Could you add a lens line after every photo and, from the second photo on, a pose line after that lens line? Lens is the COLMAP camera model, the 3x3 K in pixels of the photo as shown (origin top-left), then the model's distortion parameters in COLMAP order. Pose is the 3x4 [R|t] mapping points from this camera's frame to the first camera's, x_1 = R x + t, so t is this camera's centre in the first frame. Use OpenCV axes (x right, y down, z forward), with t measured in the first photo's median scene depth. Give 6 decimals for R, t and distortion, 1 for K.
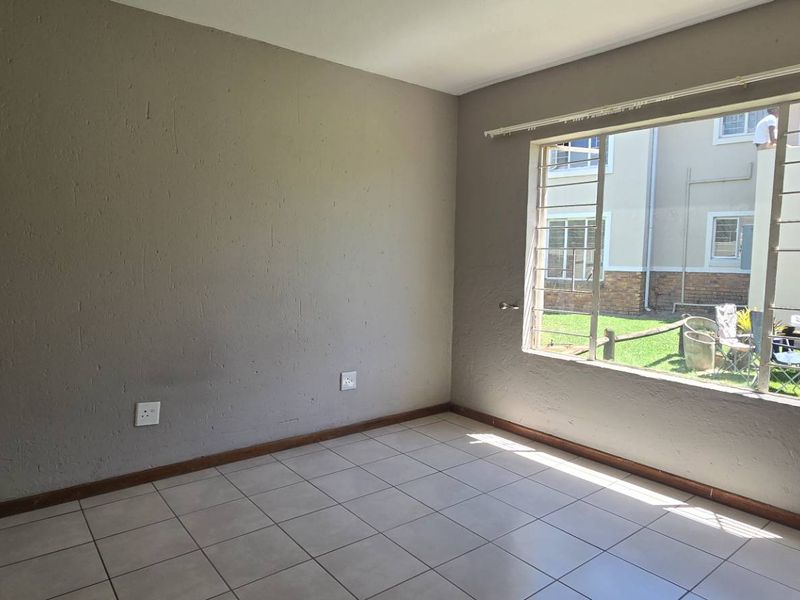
lens RADIAL K [[529.6, 0, 399.6], [0, 529.6, 299.4], [0, 0, 1]] dist [-0.001837, -0.005849]
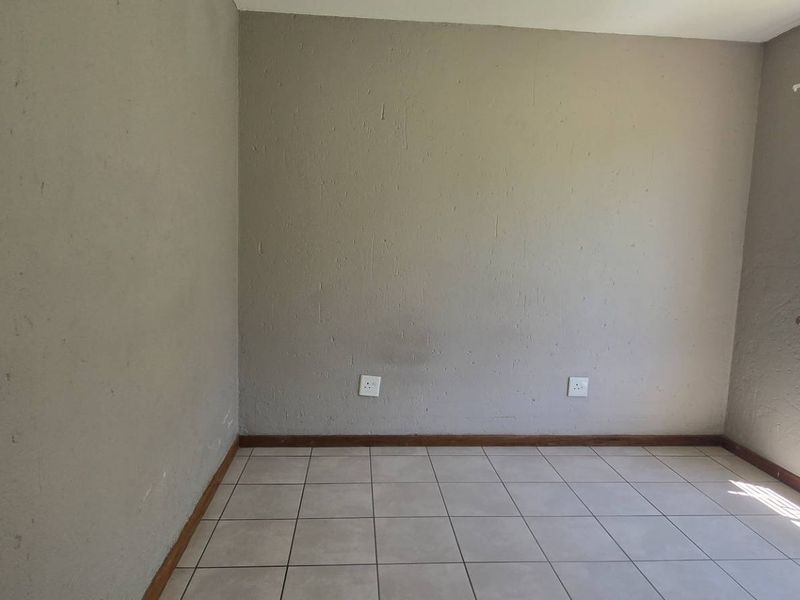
lens RADIAL K [[529.6, 0, 400.3], [0, 529.6, 300.0], [0, 0, 1]] dist [-0.001837, -0.005849]
pose [[0.826438, 0.076043, -0.557869, 0.156560], [-0.064735, 0.997100, 0.040015, -0.011489], [0.559294, 0.003043, 0.828964, 0.089145]]
